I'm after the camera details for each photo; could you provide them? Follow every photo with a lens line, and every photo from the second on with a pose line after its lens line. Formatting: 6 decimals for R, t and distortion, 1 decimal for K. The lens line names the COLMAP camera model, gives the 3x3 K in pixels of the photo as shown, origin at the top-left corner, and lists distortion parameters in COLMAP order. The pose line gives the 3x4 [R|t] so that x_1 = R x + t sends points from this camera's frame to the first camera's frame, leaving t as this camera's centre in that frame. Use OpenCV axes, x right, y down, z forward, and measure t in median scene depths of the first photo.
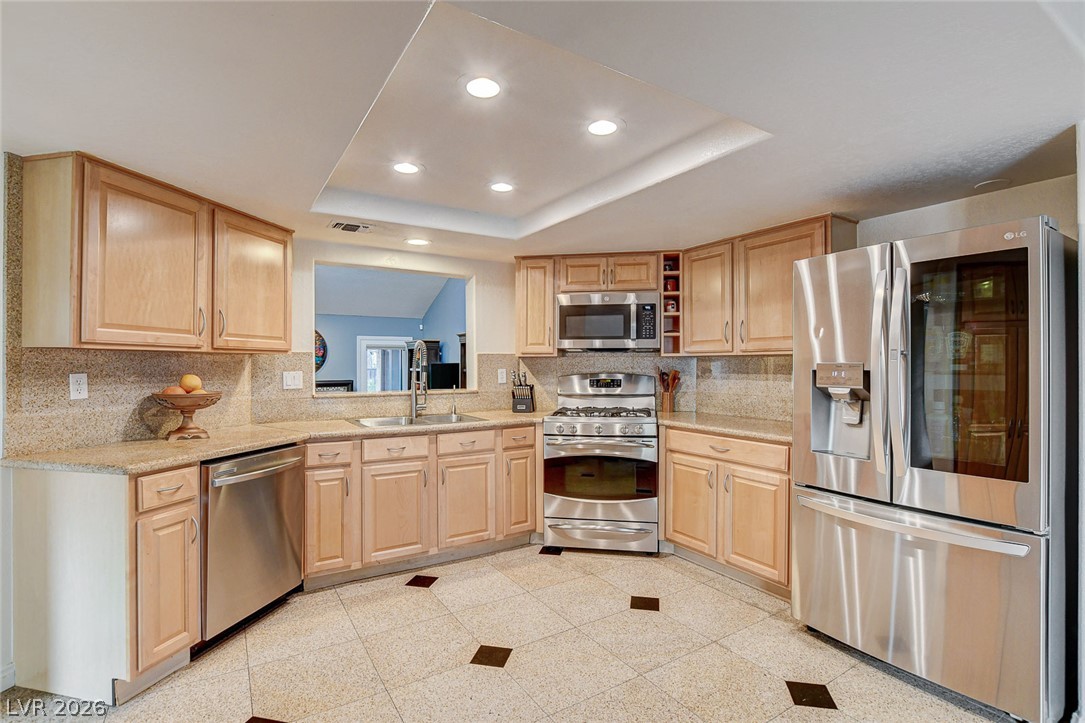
lens RADIAL K [[511.7, 0, 543.3], [0, 511.7, 362.9], [0, 0, 1]] dist [-0.028053, 0.006684]
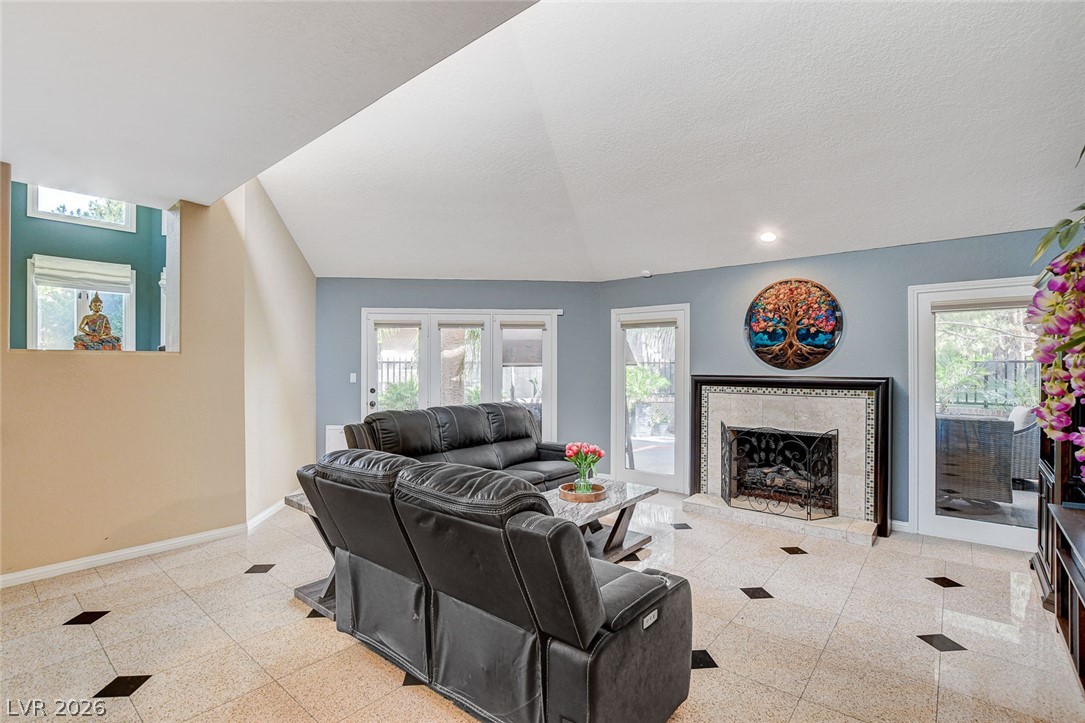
lens RADIAL K [[495.7, 0, 542.6], [0, 495.7, 363.4], [0, 0, 1]] dist [-0.020974, 0.001620]
pose [[0.315048, 0.000105, -0.949076, -0.092649], [0.004567, 0.999988, 0.001627, 0.048209], [0.949065, -0.004847, 0.315044, 1.449799]]
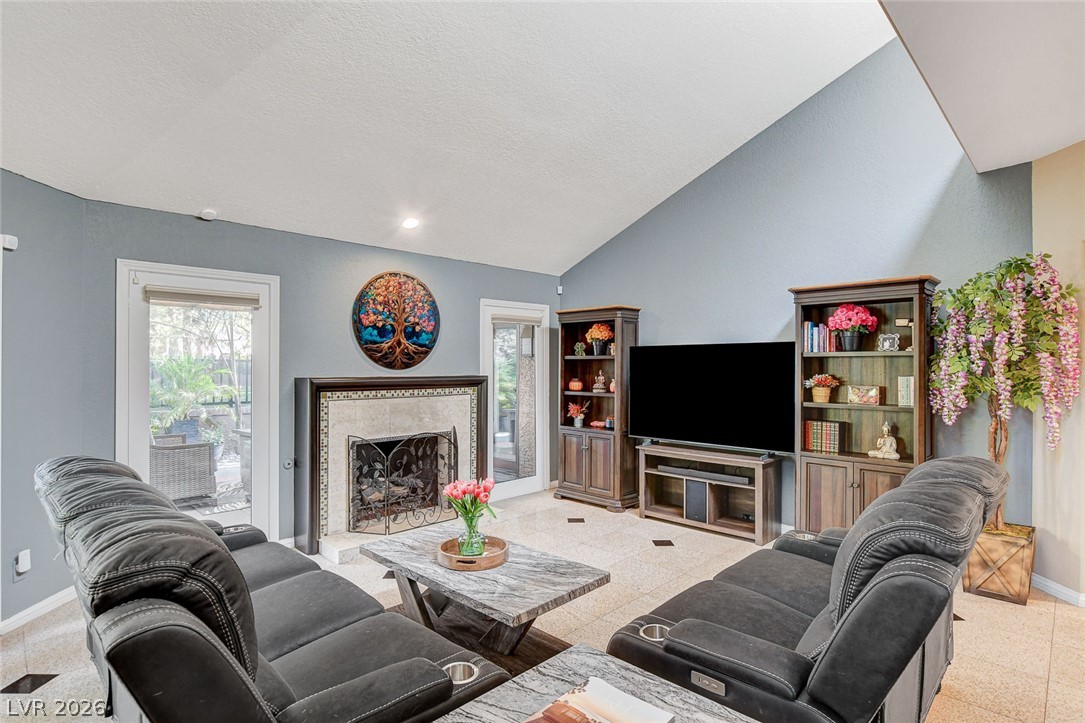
lens RADIAL K [[556.9, 0, 540.3], [0, 556.9, 362.4], [0, 0, 1]] dist [-0.002693, 0.000337]
pose [[0.974979, 0.002939, 0.222278, -1.212095], [-0.003259, 0.999994, 0.001072, 0.049750], [-0.222274, -0.001769, 0.974983, 1.027877]]
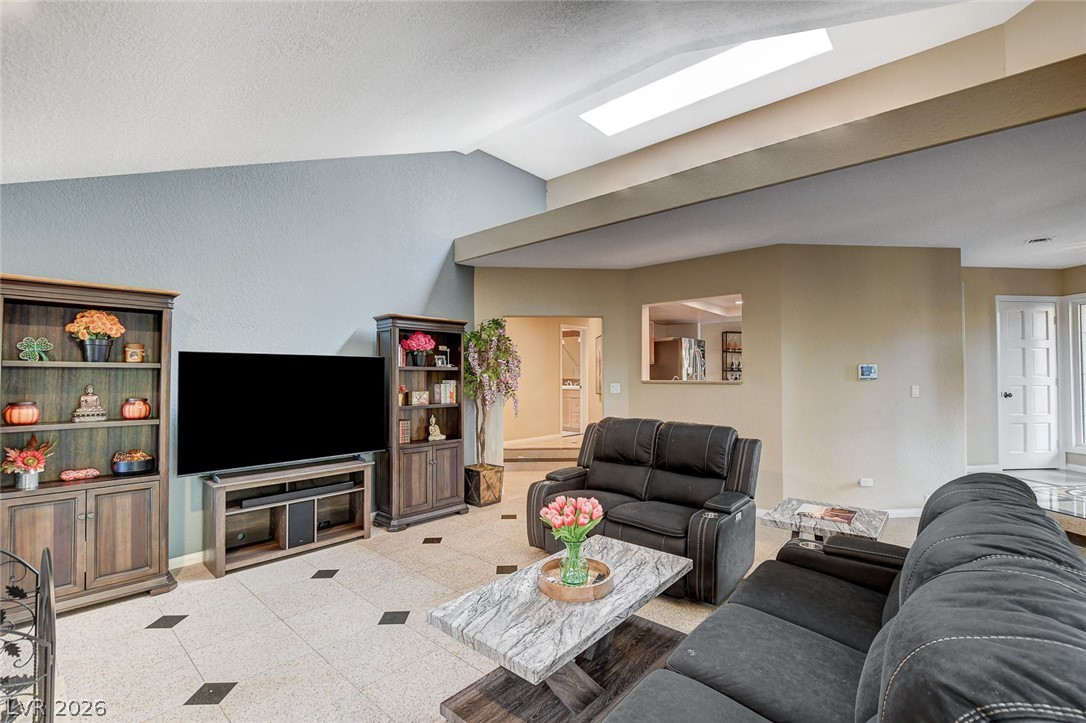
lens RADIAL K [[478.9, 0, 546.4], [0, 478.9, 363.5], [0, 0, 1]] dist [-0.028422, 0.005930]
pose [[-0.286285, 0.027377, 0.957753, -1.770496], [-0.003141, 0.999560, -0.029510, 0.056998], [-0.958140, -0.011456, -0.286072, 2.125070]]
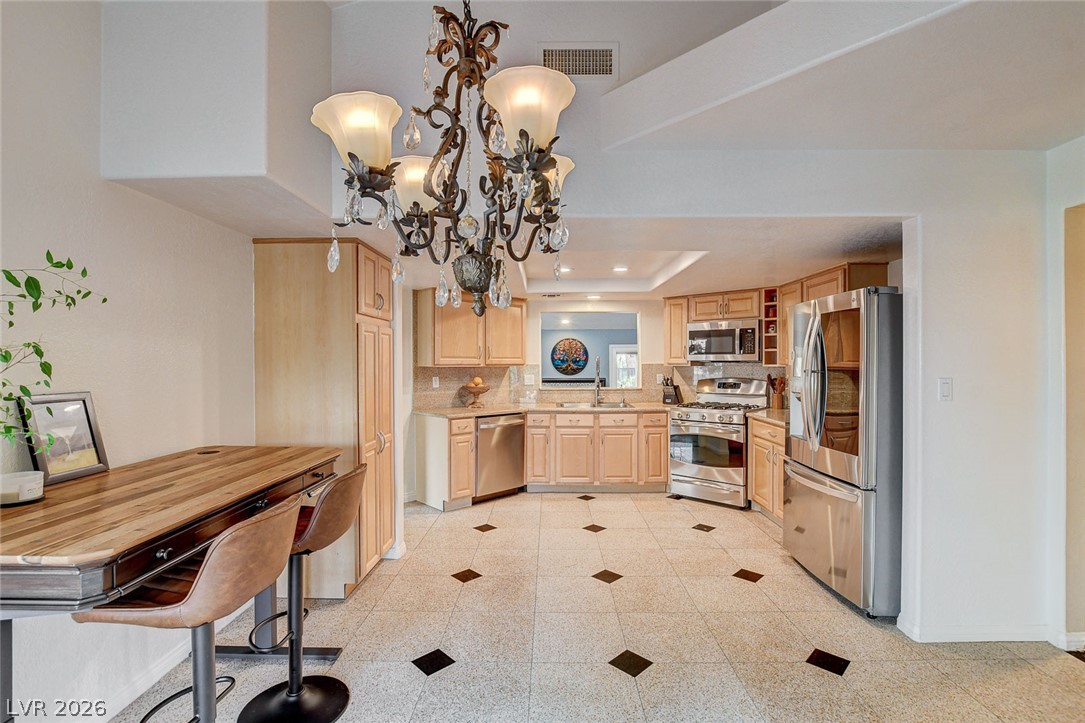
lens RADIAL K [[488.0, 0, 539.0], [0, 488.0, 362.4], [0, 0, 1]] dist [-0.030877, 0.005907]
pose [[0.832809, -0.001866, -0.553558, 0.511391], [0.005075, 0.999978, 0.004265, -0.036877], [0.553538, -0.006361, 0.832800, -0.437638]]
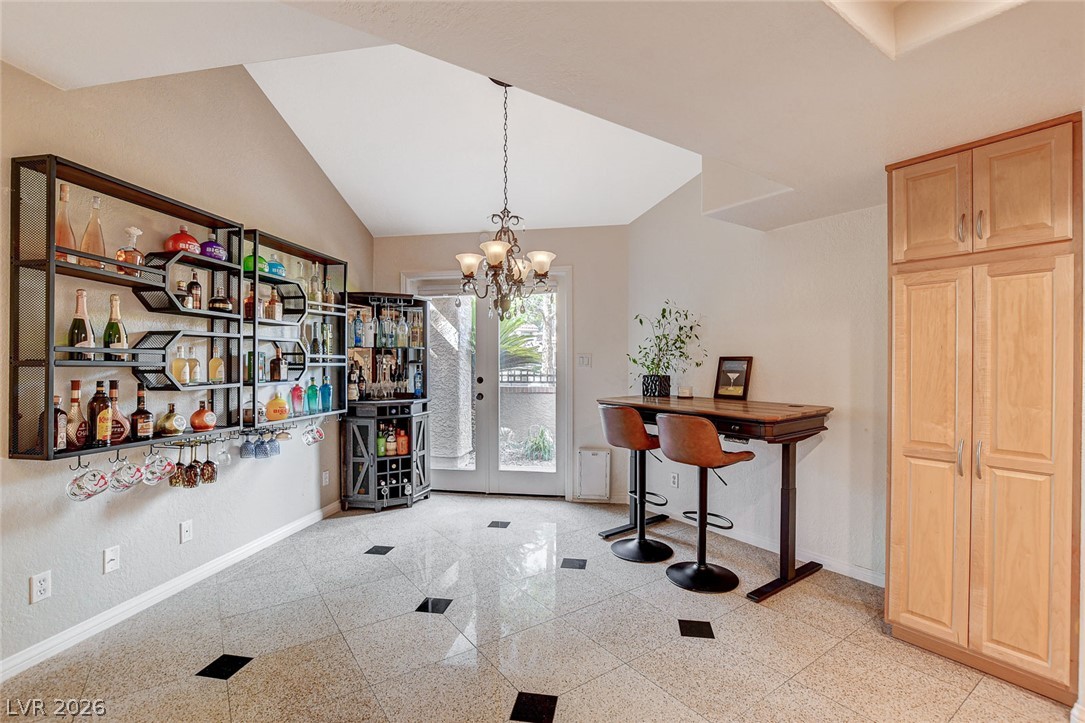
lens RADIAL K [[496.7, 0, 544.2], [0, 496.7, 363.1], [0, 0, 1]] dist [-0.019528, -0.000179]
pose [[-0.998895, 0.001124, -0.046993, 0.249285], [0.001020, 0.999997, 0.002232, 0.009166], [0.046996, 0.002181, -0.998893, 0.771991]]
